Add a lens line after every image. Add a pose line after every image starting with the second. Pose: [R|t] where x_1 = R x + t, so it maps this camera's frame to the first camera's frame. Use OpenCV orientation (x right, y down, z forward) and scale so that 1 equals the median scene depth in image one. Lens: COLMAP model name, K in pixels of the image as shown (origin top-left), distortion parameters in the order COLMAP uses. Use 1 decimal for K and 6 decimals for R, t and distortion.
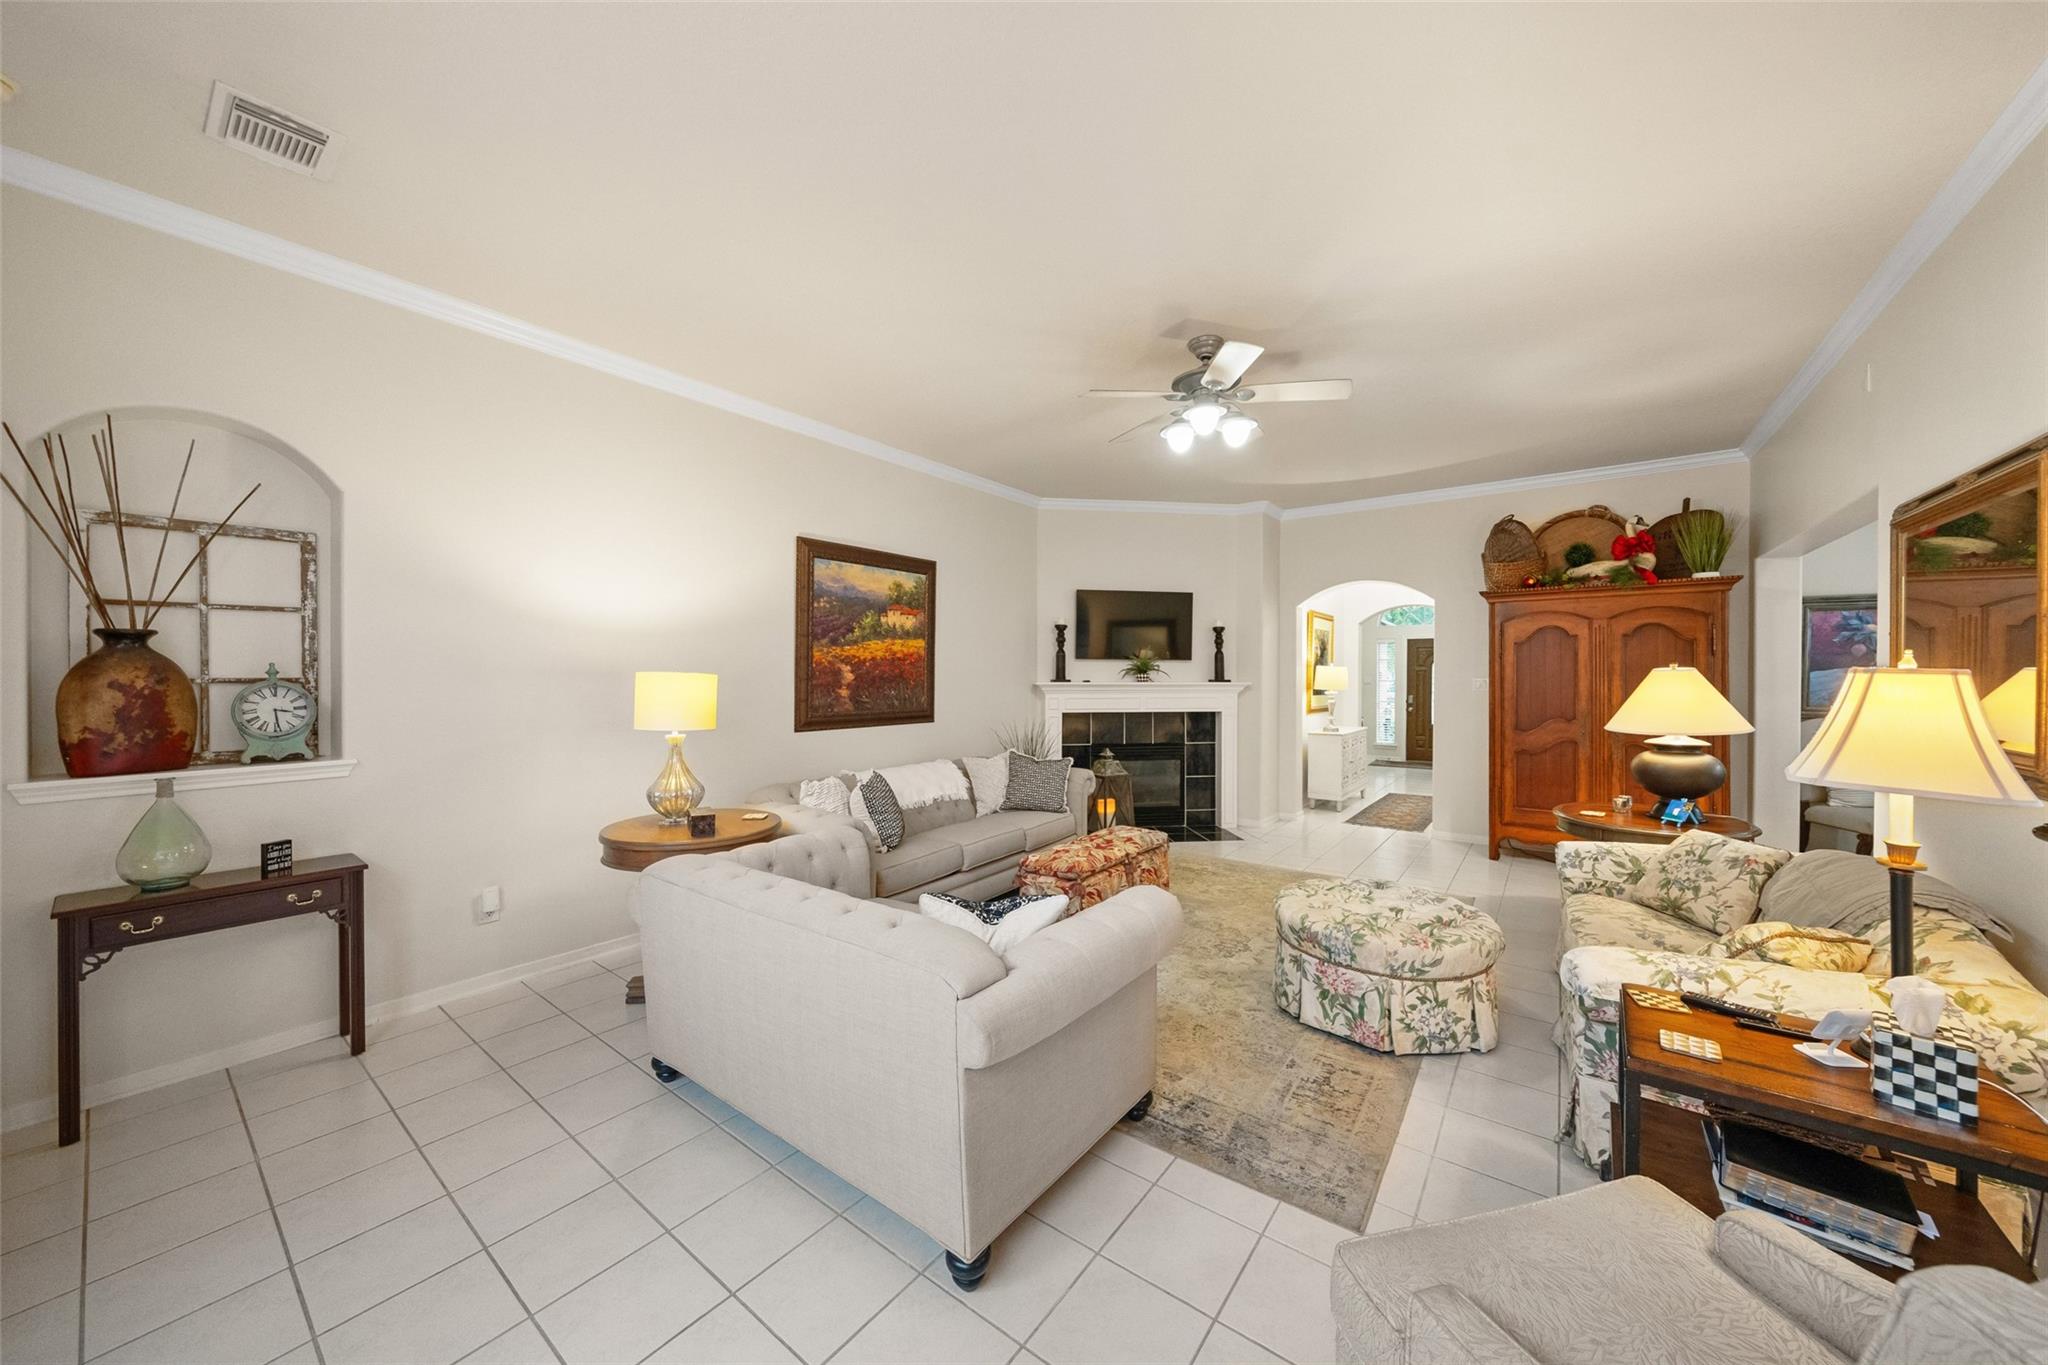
lens RADIAL K [[707.2, 0, 1029.0], [0, 707.2, 680.3], [0, 0, 1]] dist [-0.006107, 0.000036]
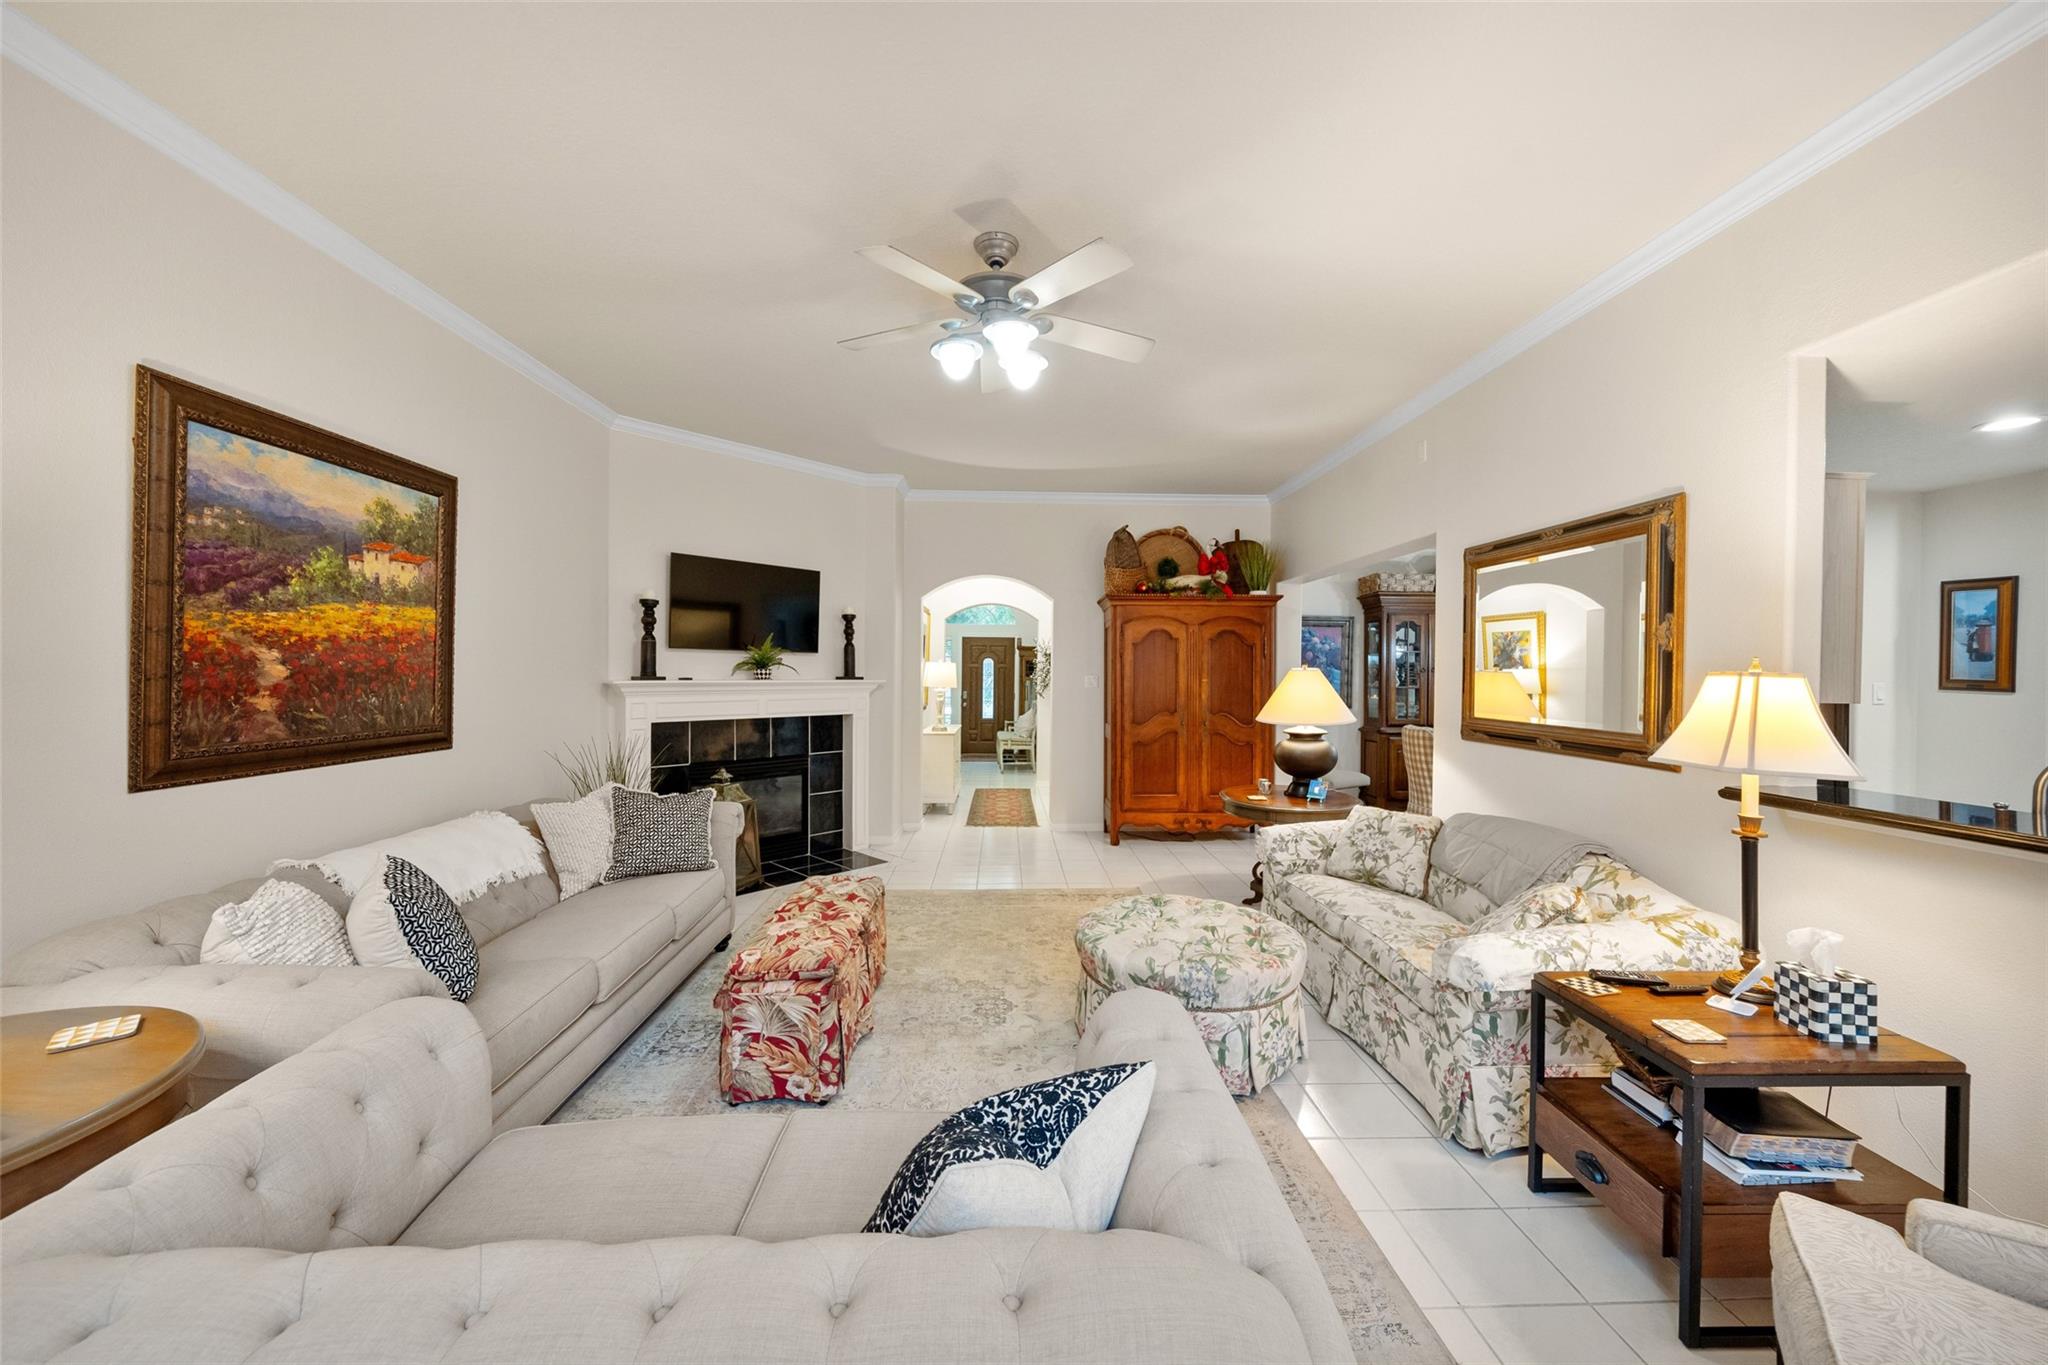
lens RADIAL K [[733.9, 0, 1028.5], [0, 733.9, 679.3], [0, 0, 1]] dist [-0.005246, 0.000012]
pose [[0.776886, -0.001447, 0.629640, -0.154959], [-0.001553, 0.999990, 0.004214, -0.002428], [-0.629639, -0.004252, 0.776876, 0.235911]]
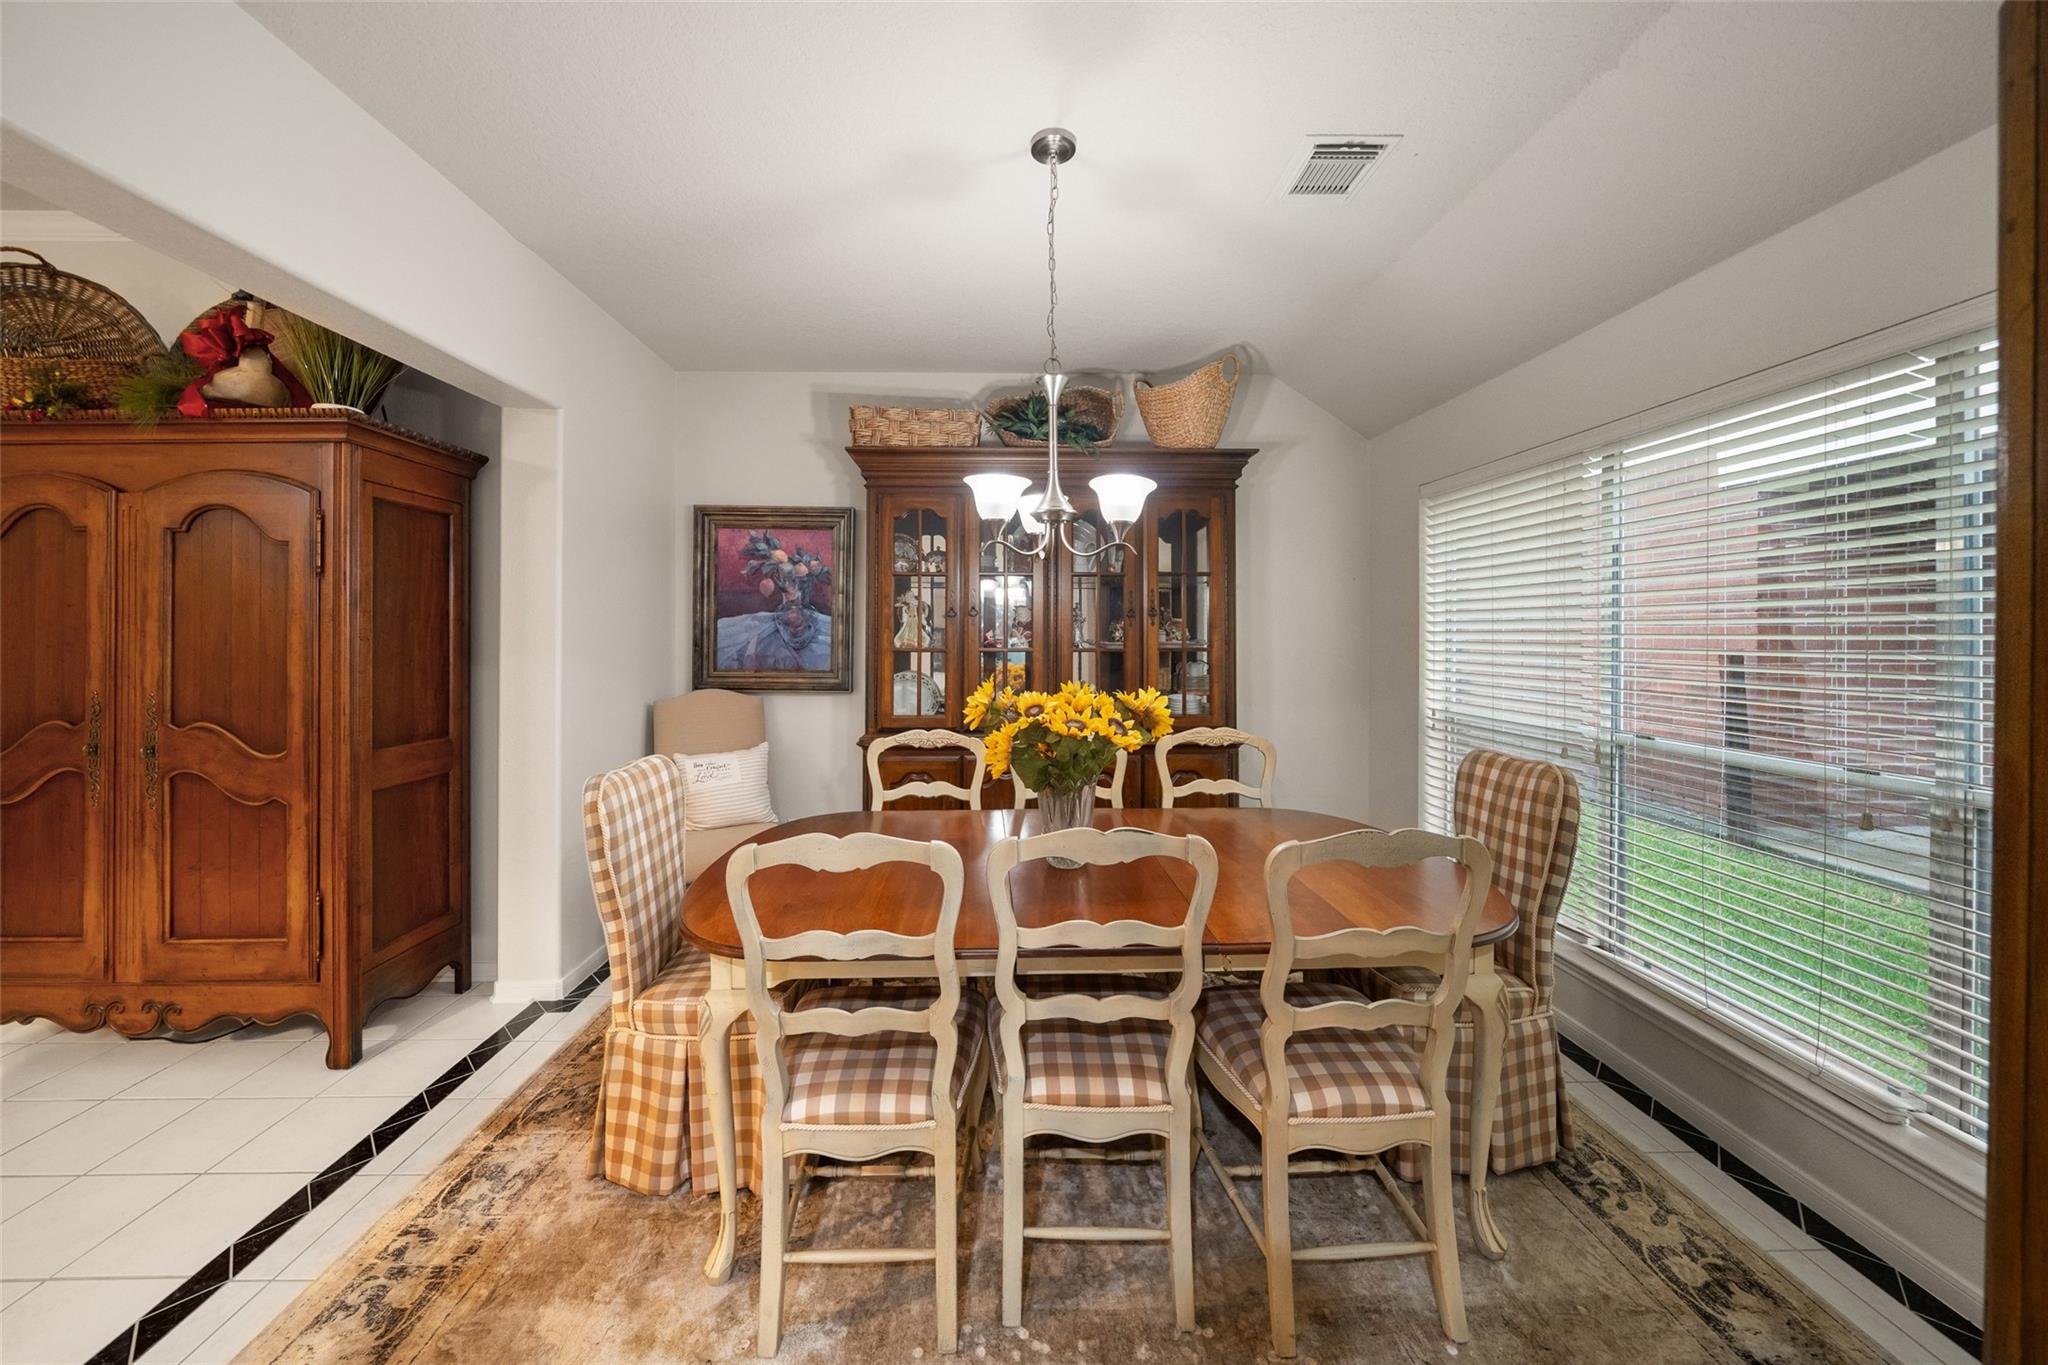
lens RADIAL K [[723.5, 0, 1003.2], [0, 723.5, 631.8], [0, 0, 1]] dist [0.000670, 0.000044]
pose [[0.789572, -0.001117, 0.613657, 0.958946], [0.005820, 0.999967, -0.005667, 0.006294], [-0.613631, 0.008046, 0.789552, 0.306228]]
